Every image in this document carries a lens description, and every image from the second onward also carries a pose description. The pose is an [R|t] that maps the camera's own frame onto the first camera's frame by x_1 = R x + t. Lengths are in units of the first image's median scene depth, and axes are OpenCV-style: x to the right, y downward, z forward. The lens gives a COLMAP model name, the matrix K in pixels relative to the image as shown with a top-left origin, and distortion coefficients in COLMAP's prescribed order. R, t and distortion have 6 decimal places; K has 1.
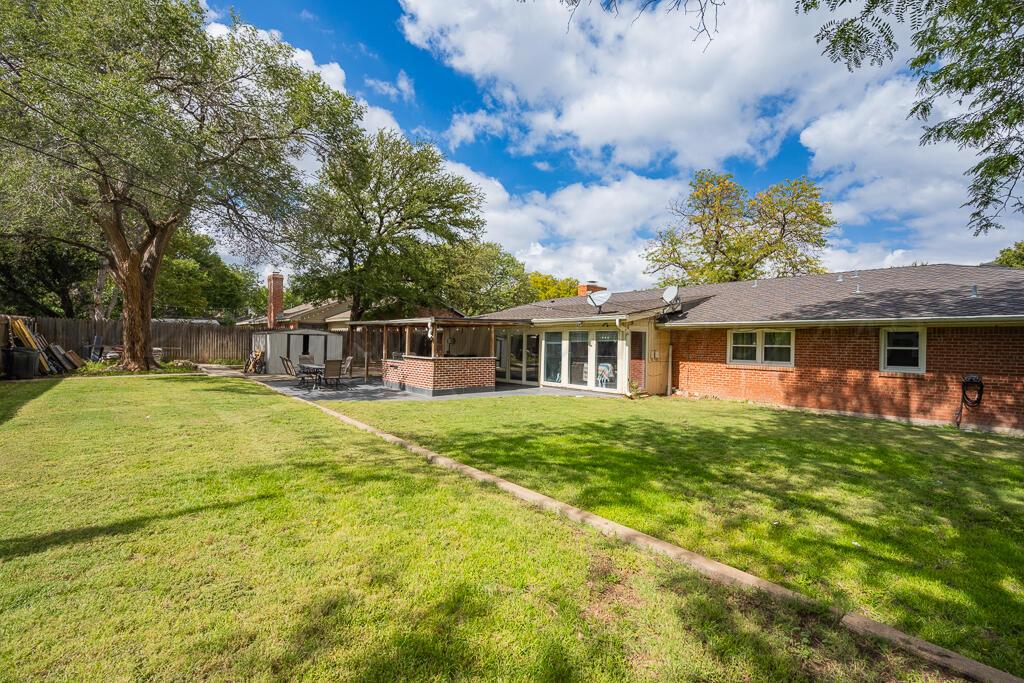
lens RADIAL K [[433.6, 0, 511.1], [0, 433.6, 336.0], [0, 0, 1]] dist [-0.017842, 0.000026]
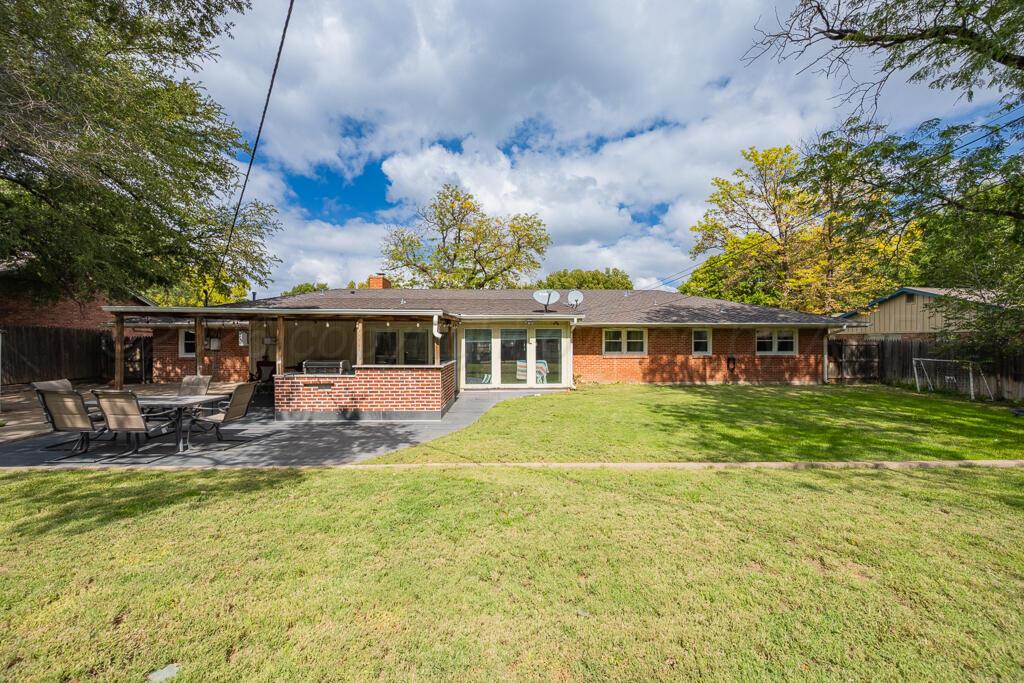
lens RADIAL K [[403.7, 0, 512.6], [0, 403.7, 348.5], [0, 0, 1]] dist [-0.001663, -0.000101]
pose [[0.613974, -0.033939, 0.788596, -0.627410], [0.000599, 0.999095, 0.042531, -0.006274], [-0.789326, -0.025640, 0.613439, 0.495951]]
